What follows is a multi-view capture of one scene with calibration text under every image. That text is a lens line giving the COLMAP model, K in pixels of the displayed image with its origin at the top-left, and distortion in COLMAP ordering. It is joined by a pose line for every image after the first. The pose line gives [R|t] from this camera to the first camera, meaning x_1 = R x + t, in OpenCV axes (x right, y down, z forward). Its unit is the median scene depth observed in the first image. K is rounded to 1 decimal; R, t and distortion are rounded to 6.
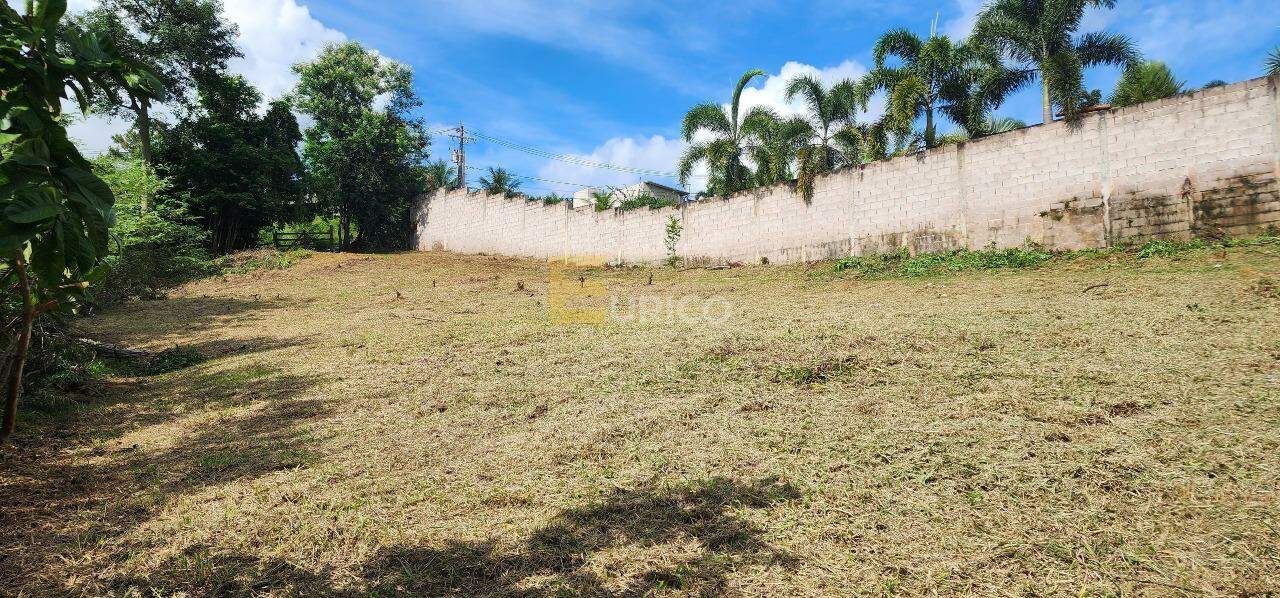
lens RADIAL K [[853.1, 0, 636.1], [0, 853.1, 288.0], [0, 0, 1]] dist [0.070838, -0.055818]
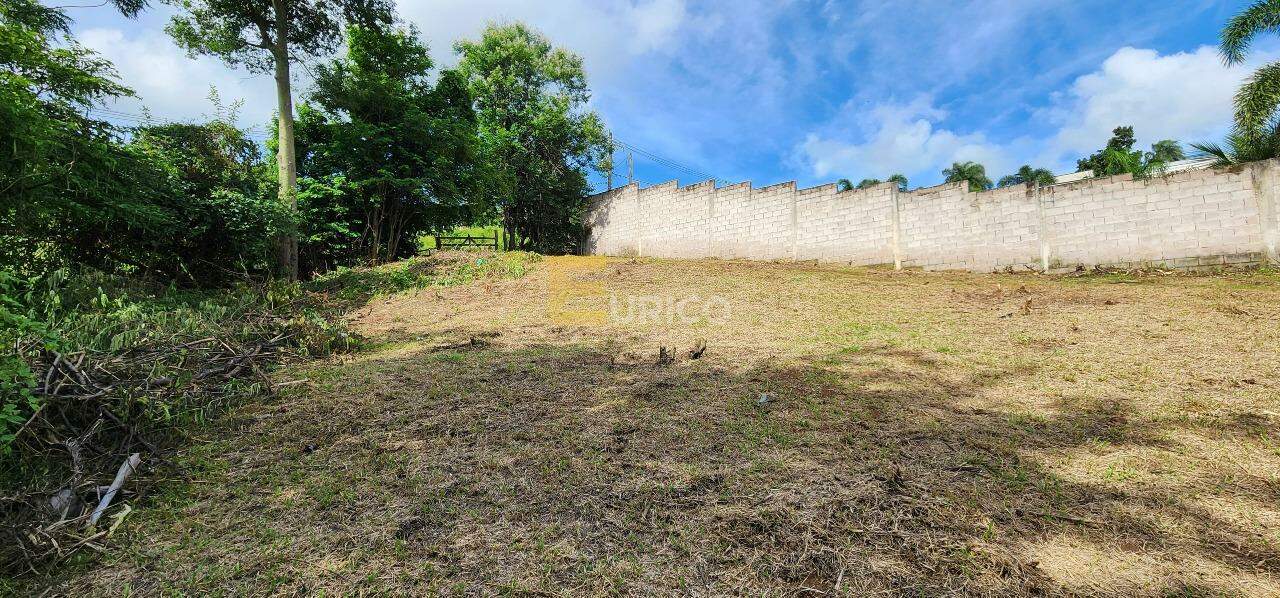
lens RADIAL K [[527.5, 0, 640.5], [0, 527.5, 292.0], [0, 0, 1]] dist [0.001519, 0.000435]
pose [[0.993435, -0.007398, 0.114162, -0.454687], [0.007138, 0.999971, 0.002692, -0.014324], [-0.114179, -0.001860, 0.993458, 0.751595]]
